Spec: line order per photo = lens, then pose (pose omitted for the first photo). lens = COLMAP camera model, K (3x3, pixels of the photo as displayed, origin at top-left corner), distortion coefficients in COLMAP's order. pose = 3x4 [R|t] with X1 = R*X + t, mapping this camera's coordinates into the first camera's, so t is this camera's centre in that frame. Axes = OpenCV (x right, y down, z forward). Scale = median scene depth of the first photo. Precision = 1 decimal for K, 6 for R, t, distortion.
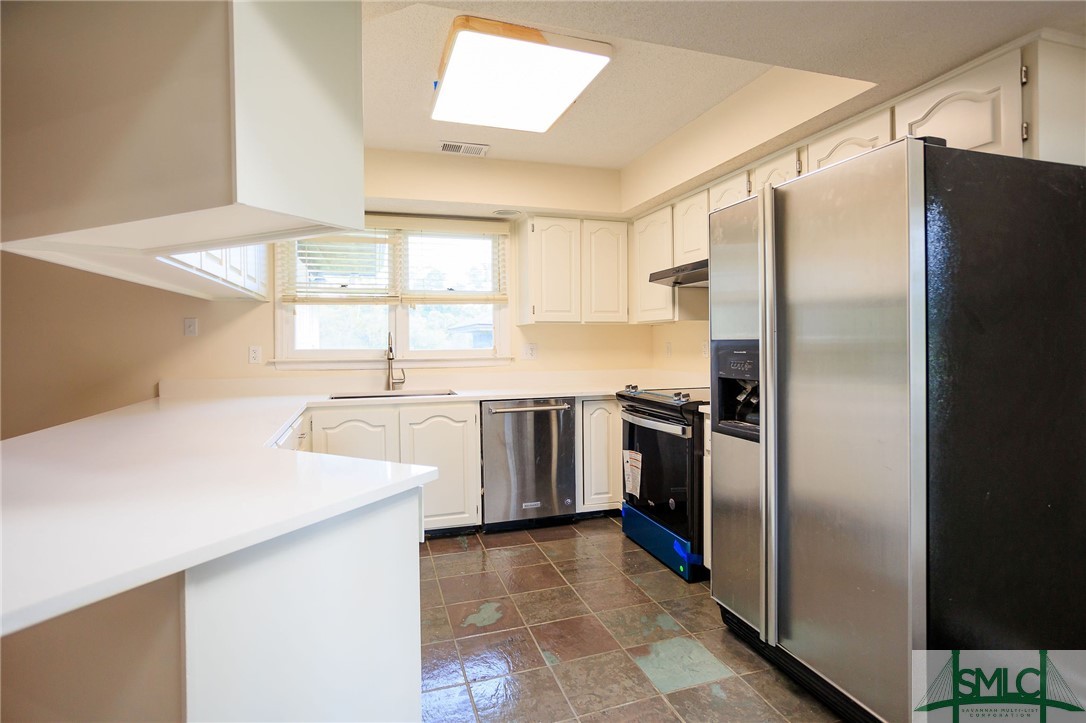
lens RADIAL K [[598.1, 0, 576.1], [0, 598.1, 359.4], [0, 0, 1]] dist [-0.075638, 0.074935]
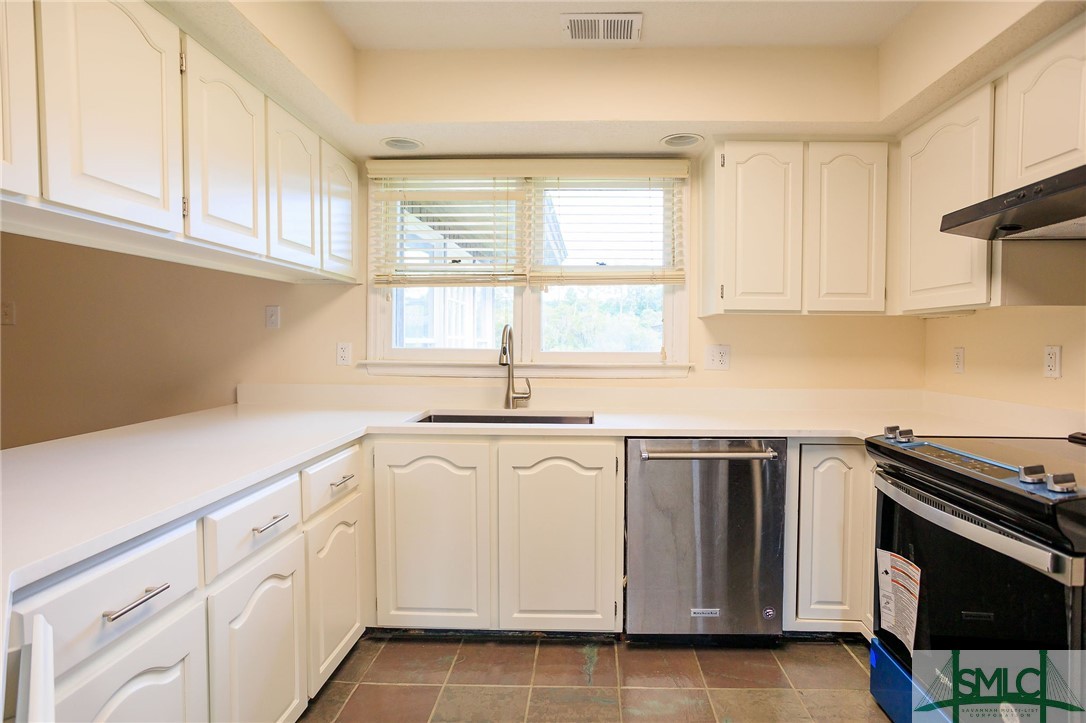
lens RADIAL K [[598.1, 0, 576.1], [0, 598.1, 359.4], [0, 0, 1]] dist [-0.075638, 0.074935]
pose [[0.936253, 0.024403, -0.350477, 0.006168], [-0.023790, 0.999699, 0.006055, -0.012401], [0.350519, 0.002669, 0.936552, 0.382857]]
